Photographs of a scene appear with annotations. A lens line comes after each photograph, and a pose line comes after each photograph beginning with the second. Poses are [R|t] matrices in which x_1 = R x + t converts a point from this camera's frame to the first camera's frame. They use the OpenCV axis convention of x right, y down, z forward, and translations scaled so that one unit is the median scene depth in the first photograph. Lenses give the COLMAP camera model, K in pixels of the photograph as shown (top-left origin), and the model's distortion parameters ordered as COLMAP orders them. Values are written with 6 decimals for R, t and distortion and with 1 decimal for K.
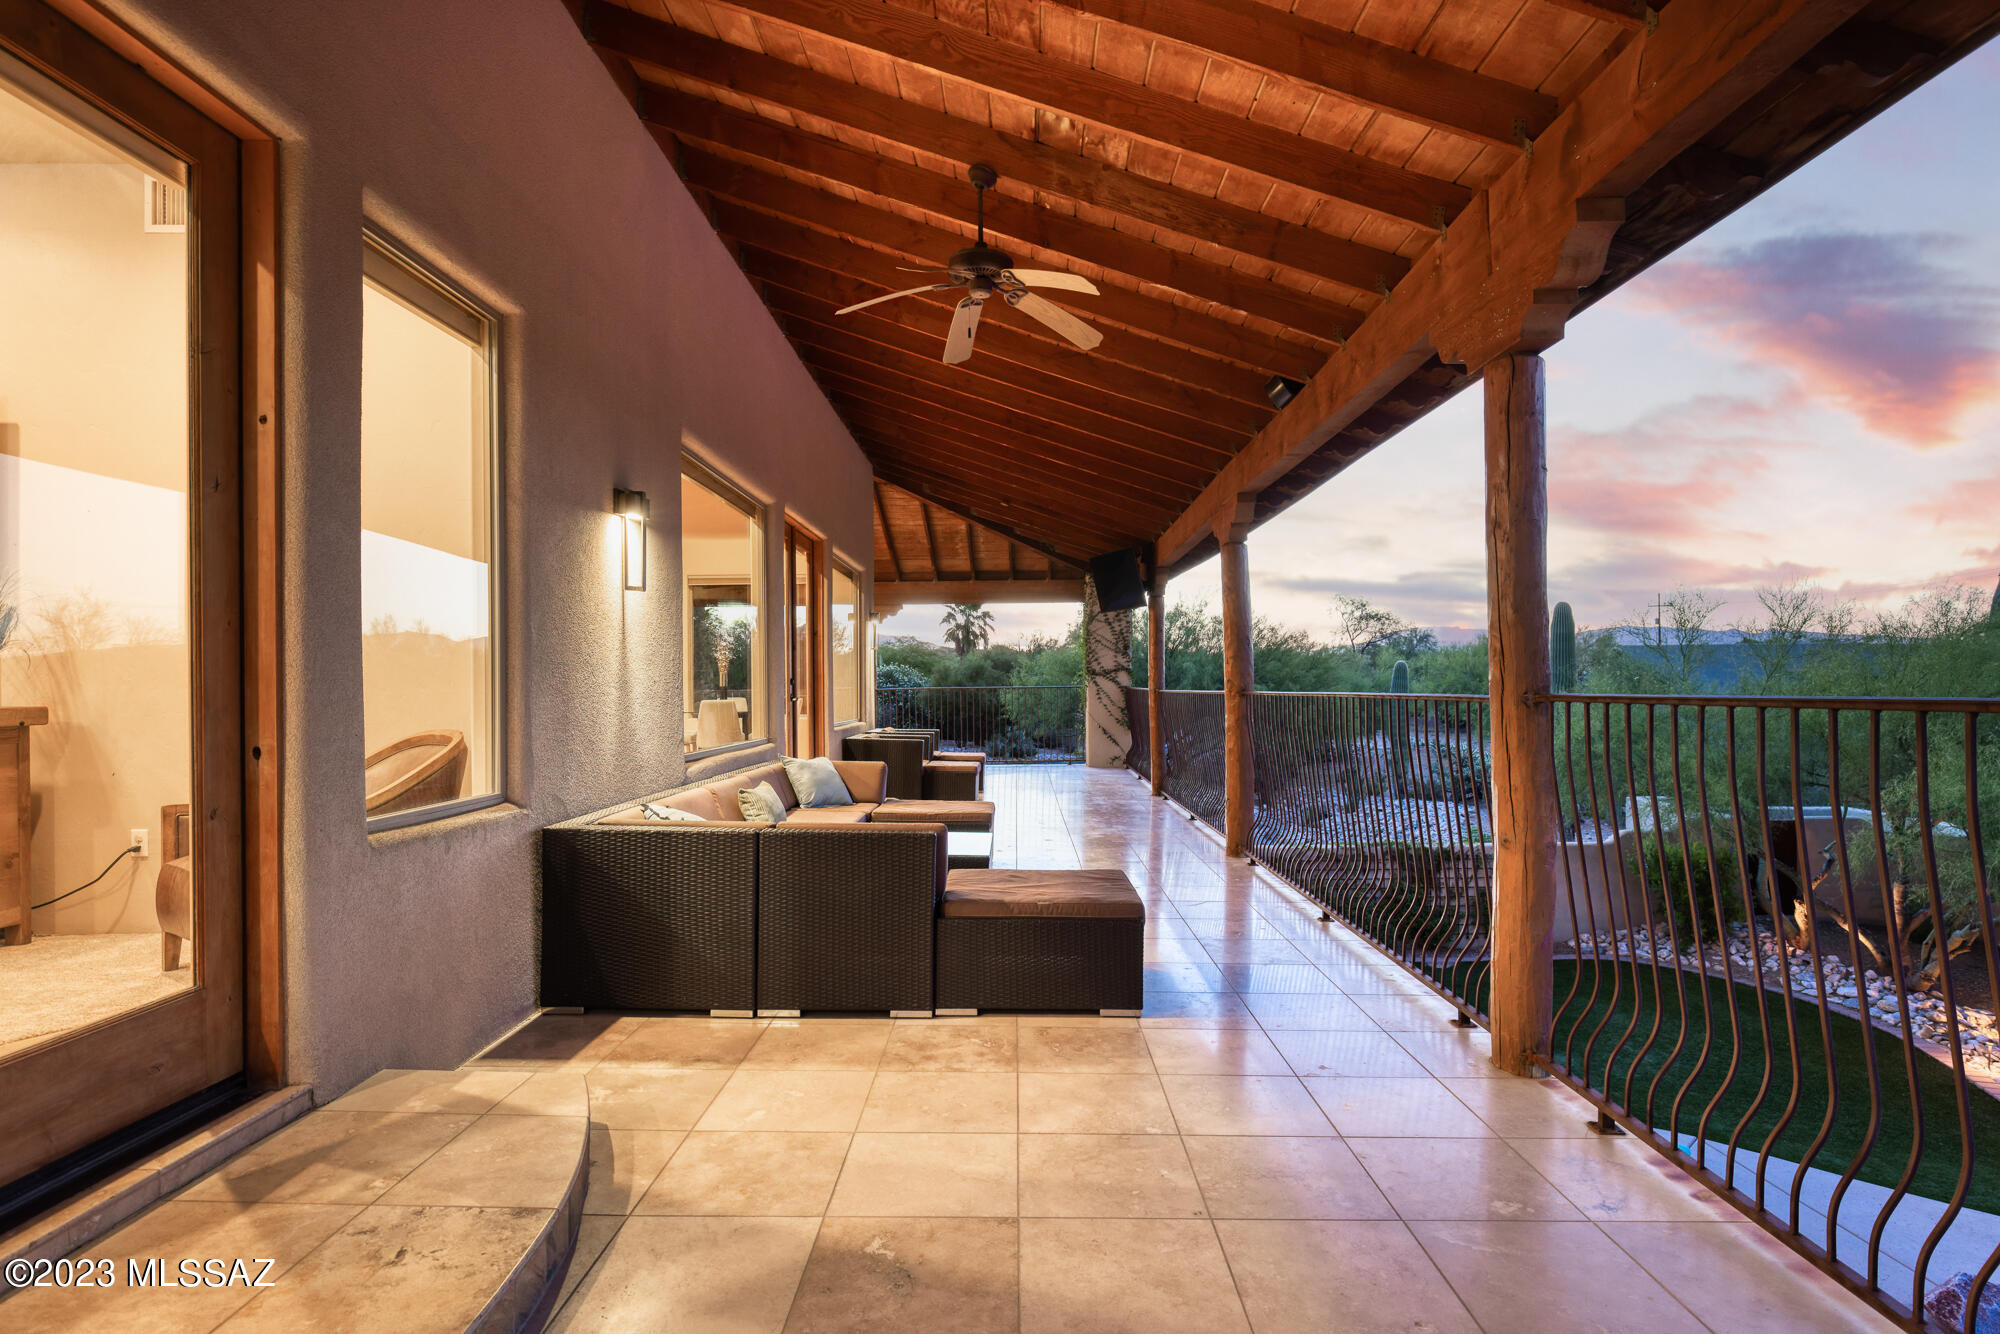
lens RADIAL K [[1046.8, 0, 1001.8], [0, 1046.8, 673.9], [0, 0, 1]] dist [0.002239, -0.000715]
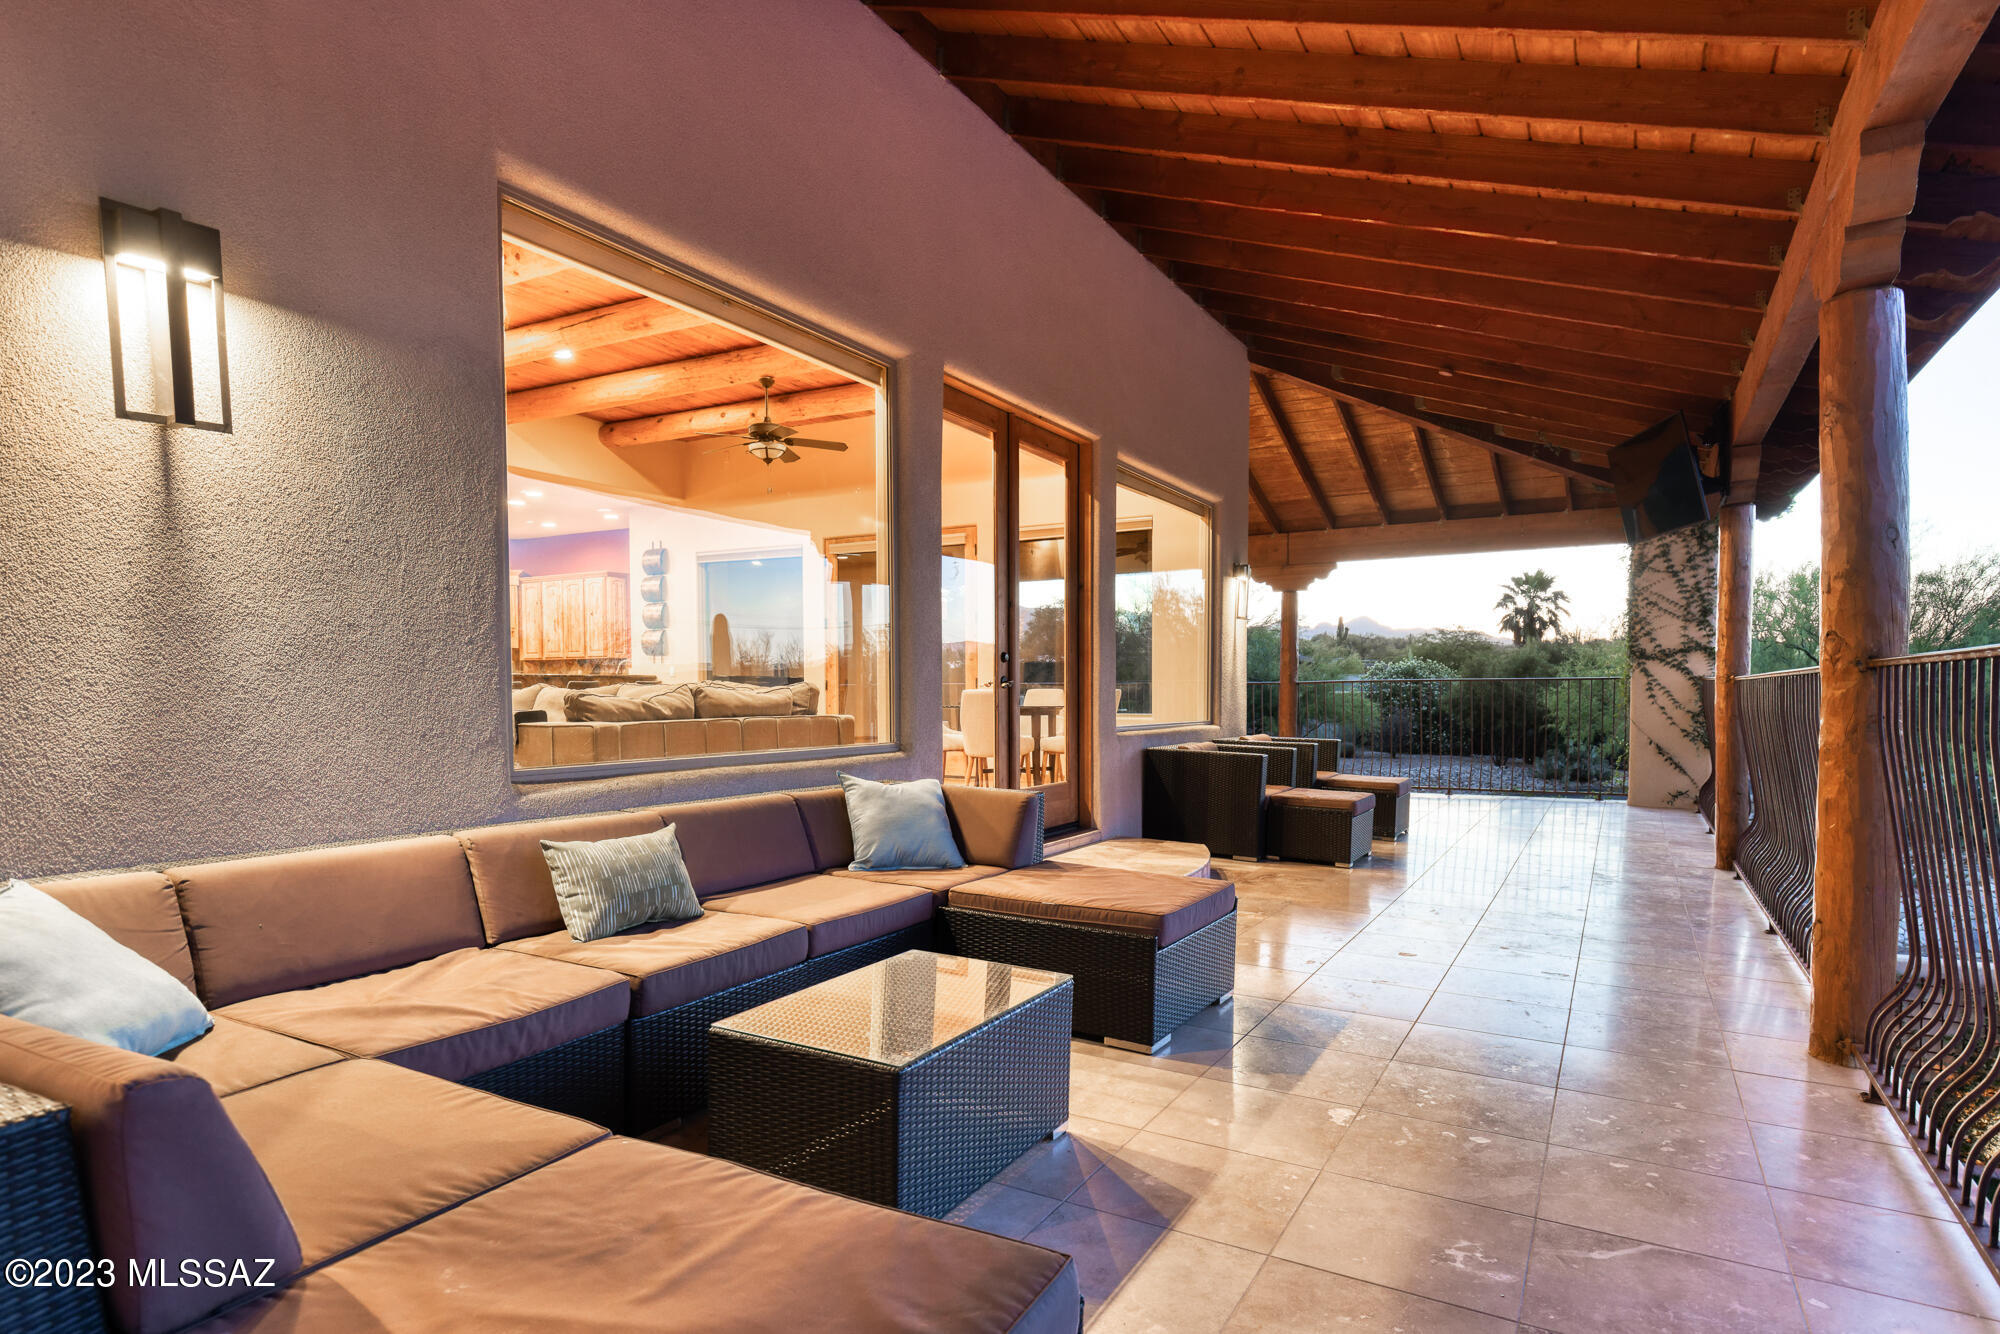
lens RADIAL K [[1121.2, 0, 983.7], [0, 1121.2, 740.1], [0, 0, 1]] dist [0.006853, -0.000460]
pose [[0.874214, 0.026508, -0.484817, 0.071360], [0.001149, 0.998393, 0.056660, 0.011078], [0.485540, -0.050090, 0.872778, 0.227814]]
